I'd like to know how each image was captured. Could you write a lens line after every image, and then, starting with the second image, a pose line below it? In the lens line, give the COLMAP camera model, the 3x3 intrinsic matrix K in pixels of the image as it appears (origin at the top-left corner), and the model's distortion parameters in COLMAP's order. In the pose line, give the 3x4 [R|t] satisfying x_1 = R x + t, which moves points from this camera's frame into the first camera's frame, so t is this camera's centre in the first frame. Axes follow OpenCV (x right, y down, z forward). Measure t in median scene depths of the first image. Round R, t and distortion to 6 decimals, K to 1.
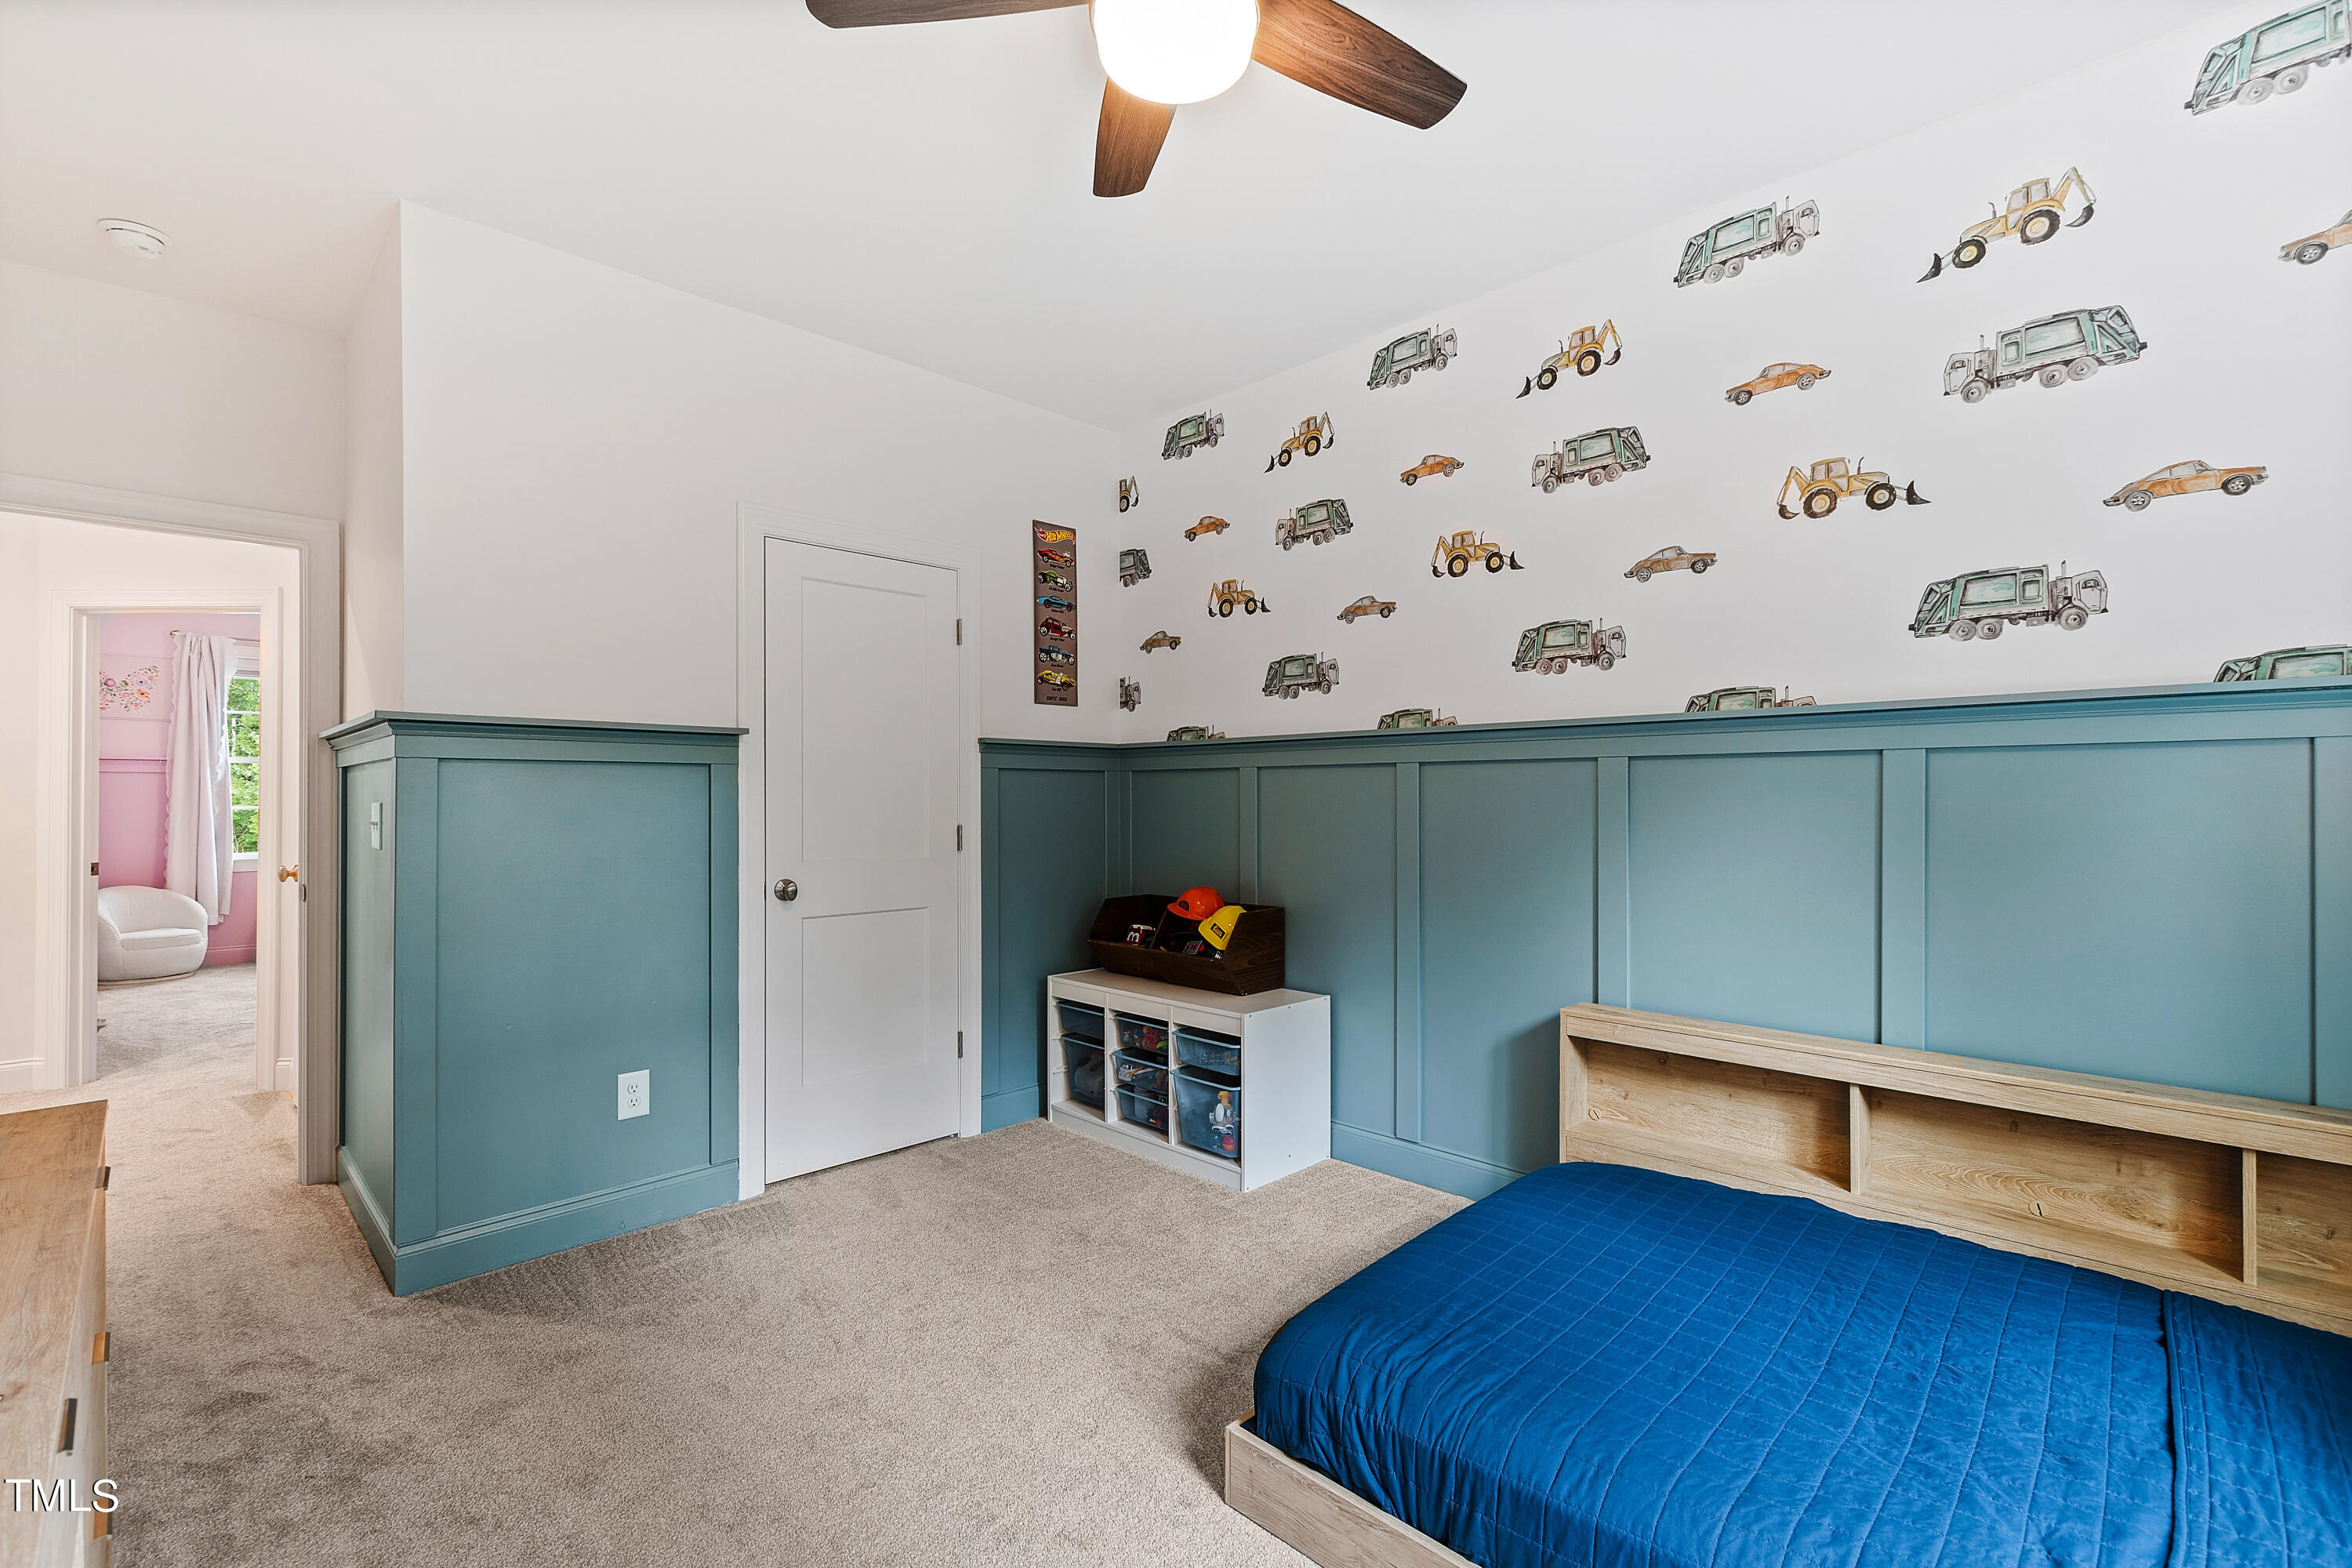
lens RADIAL K [[980.1, 0, 1178.9], [0, 980.1, 803.3], [0, 0, 1]] dist [-0.011321, 0.000099]
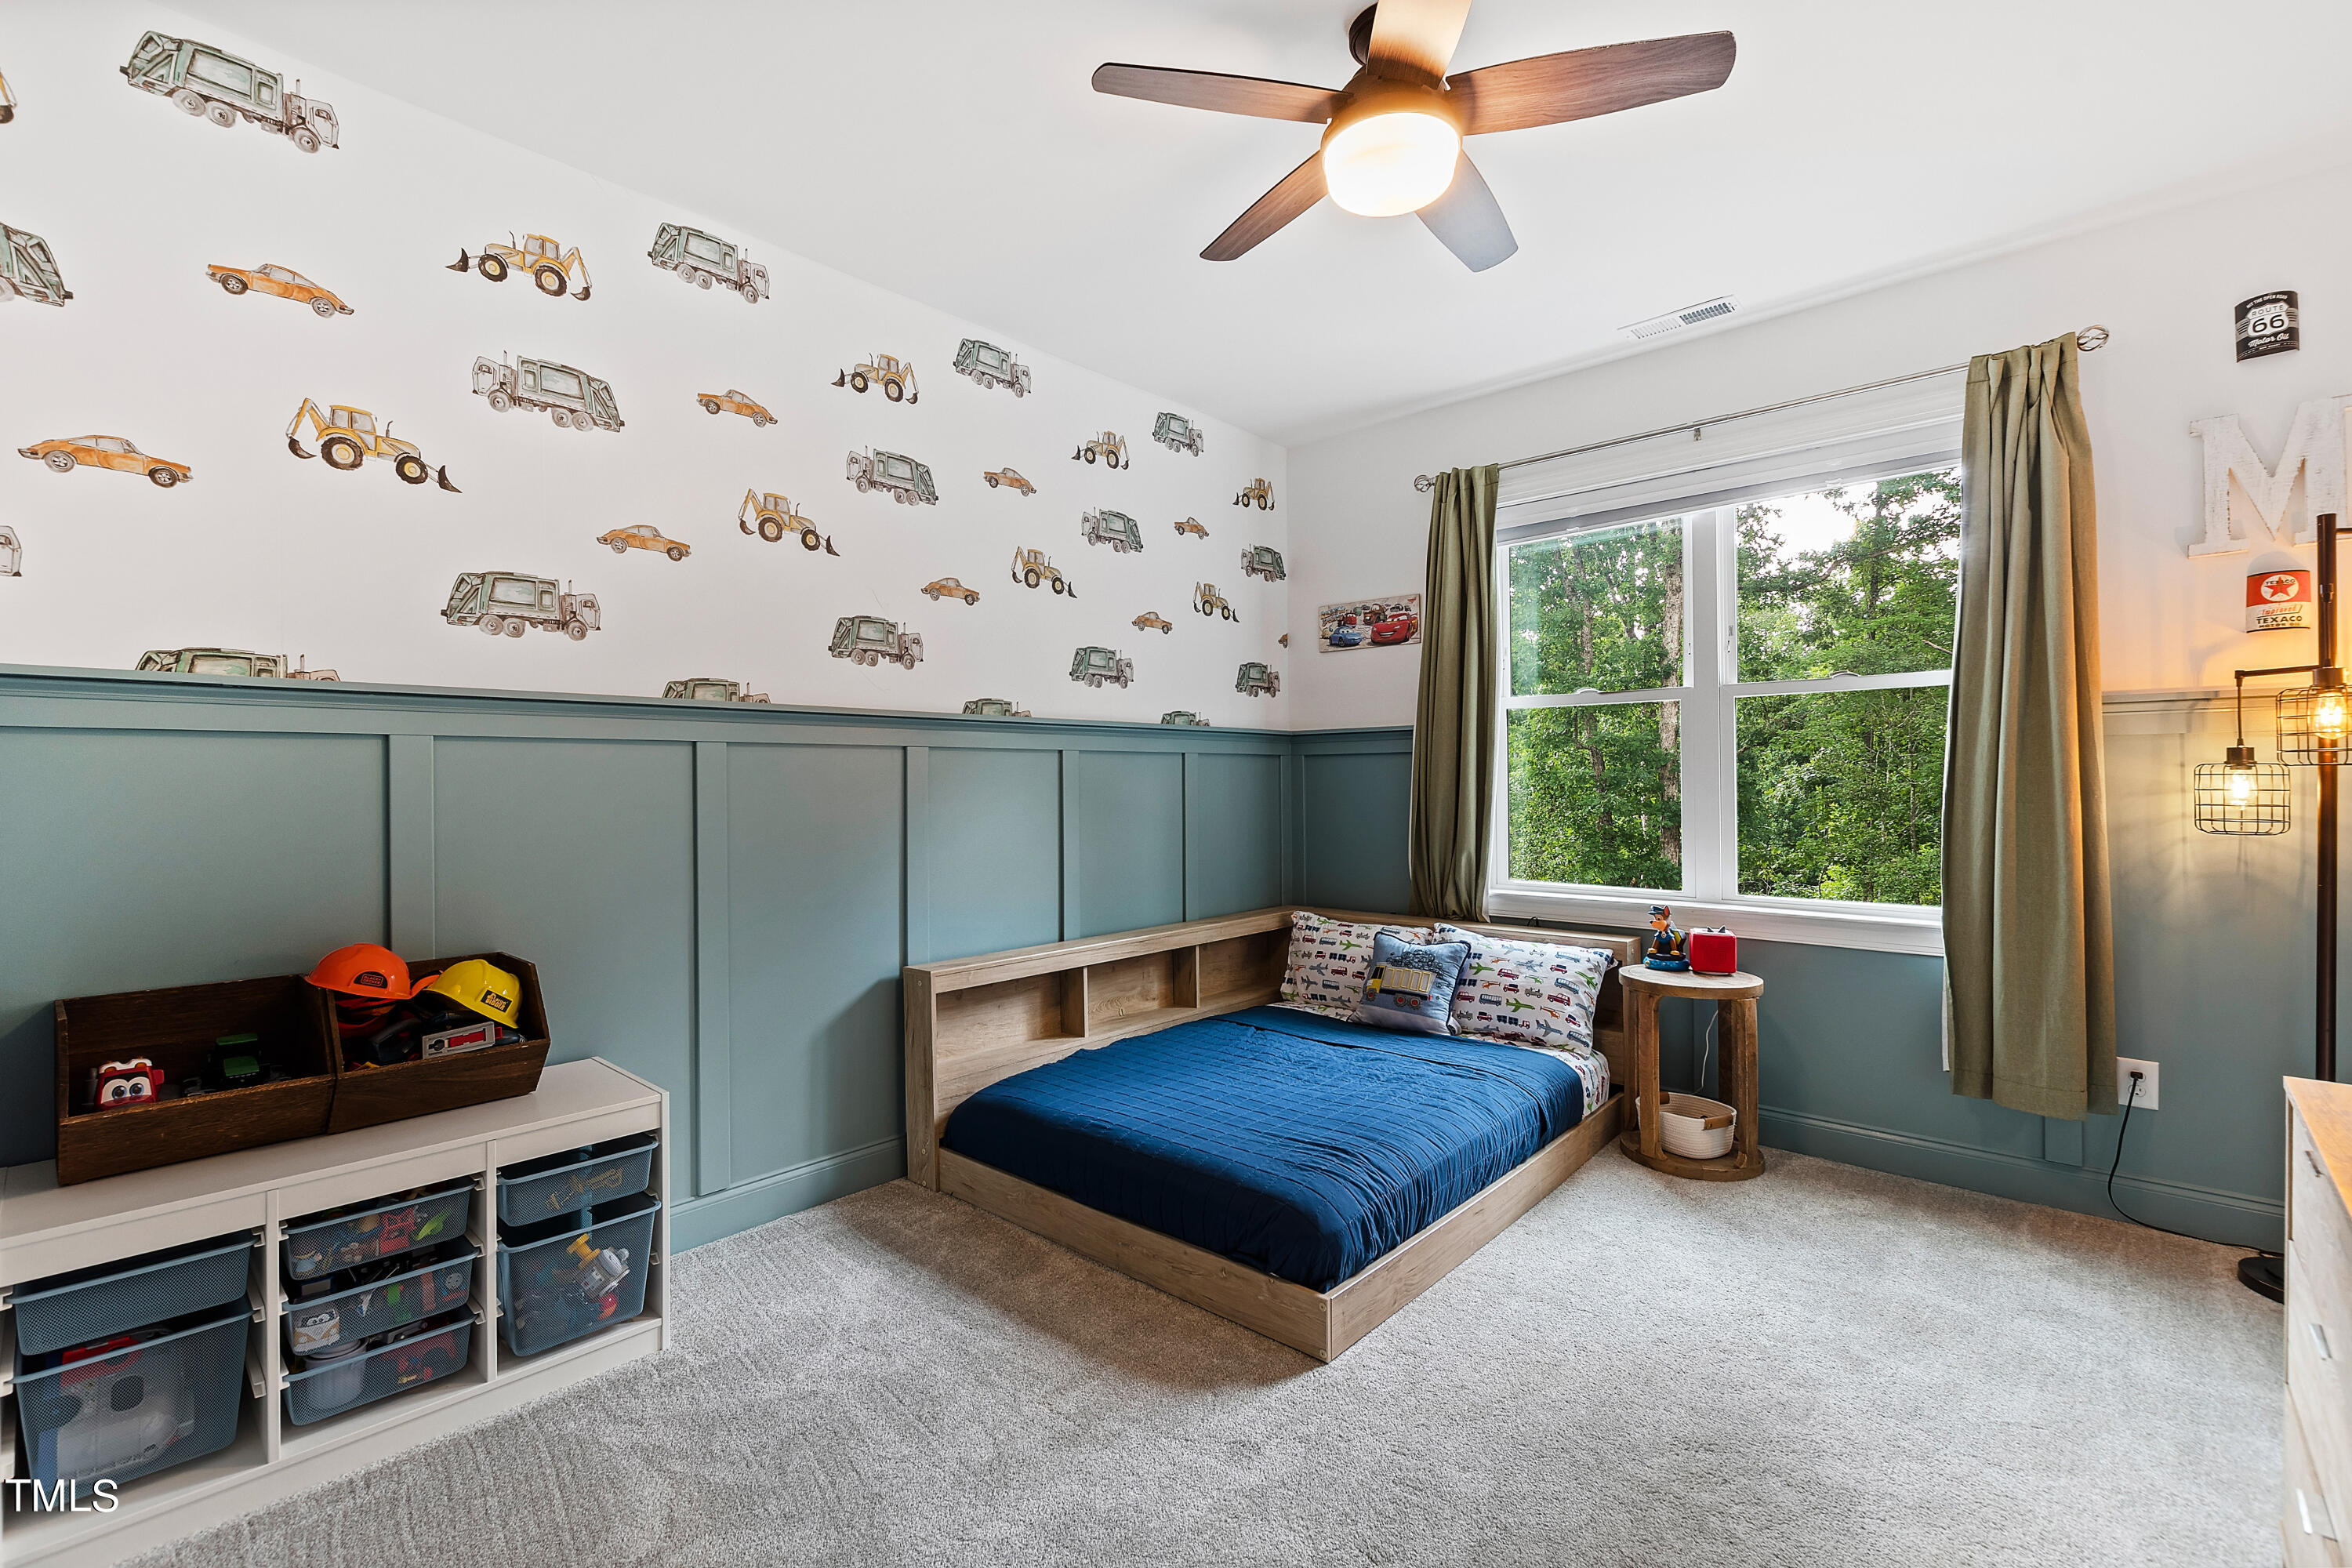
lens RADIAL K [[1030.1, 0, 1183.0], [0, 1030.1, 778.5], [0, 0, 1]] dist [-0.023327, -0.000250]
pose [[-0.047074, 0.001178, 0.998891, -0.733141], [0.013035, 0.999915, -0.000565, -0.005157], [-0.998806, 0.012994, -0.047085, 0.708370]]
